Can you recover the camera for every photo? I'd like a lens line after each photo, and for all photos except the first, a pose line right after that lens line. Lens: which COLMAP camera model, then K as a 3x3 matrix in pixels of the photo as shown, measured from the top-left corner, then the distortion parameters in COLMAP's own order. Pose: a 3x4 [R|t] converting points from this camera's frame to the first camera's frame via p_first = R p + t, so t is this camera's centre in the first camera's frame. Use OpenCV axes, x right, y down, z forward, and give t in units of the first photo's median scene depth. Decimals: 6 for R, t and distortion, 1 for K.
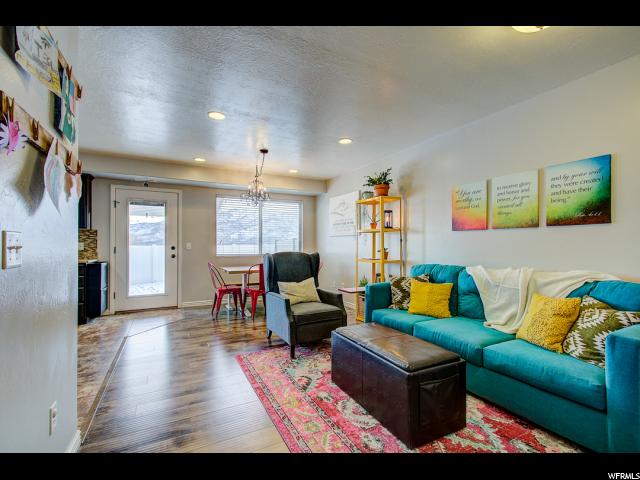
lens RADIAL K [[292.7, 0, 319.8], [0, 292.7, 246.0], [0, 0, 1]] dist [-0.002356, 0.001921]
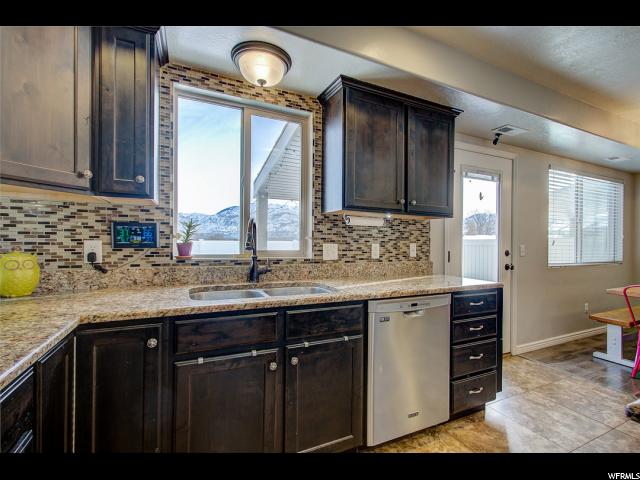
lens RADIAL K [[292.7, 0, 321.3], [0, 292.7, 239.5], [0, 0, 1]] dist [-0.002356, 0.001921]
pose [[0.999073, 0.016637, -0.039699, -1.492211], [-0.016845, 0.999846, -0.004925, -0.019709], [0.039611, 0.005590, 0.999200, 0.702137]]
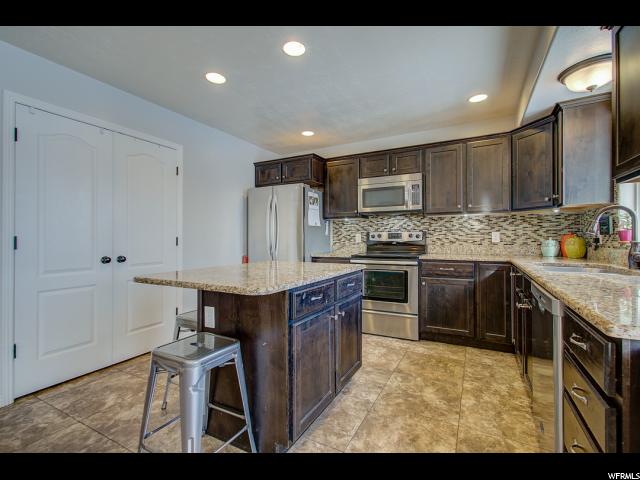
lens RADIAL K [[292.7, 0, 326.0], [0, 292.7, 241.4], [0, 0, 1]] dist [-0.002356, 0.001921]
pose [[-0.826794, 0.014454, -0.562319, -0.802923], [0.006167, 0.999843, 0.016633, -0.001282], [0.562471, 0.010284, -0.826753, 1.455032]]
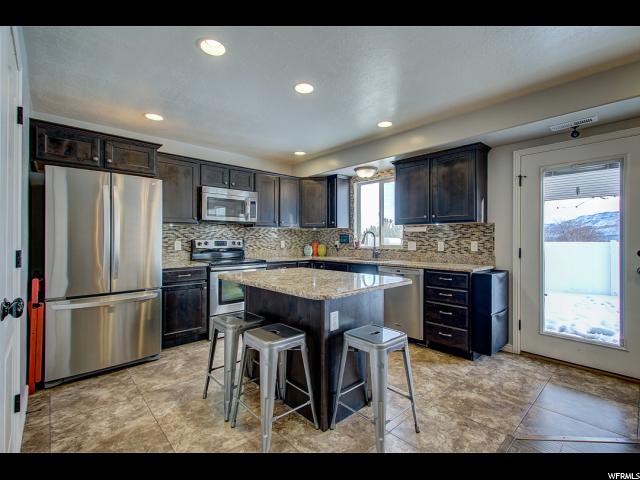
lens RADIAL K [[292.7, 0, 324.0], [0, 292.7, 234.9], [0, 0, 1]] dist [-0.002356, 0.001921]
pose [[0.263748, -0.012762, -0.964507, -0.326090], [-0.003880, 0.999890, -0.014292, -0.023810], [0.964584, 0.007512, 0.263670, 0.687401]]
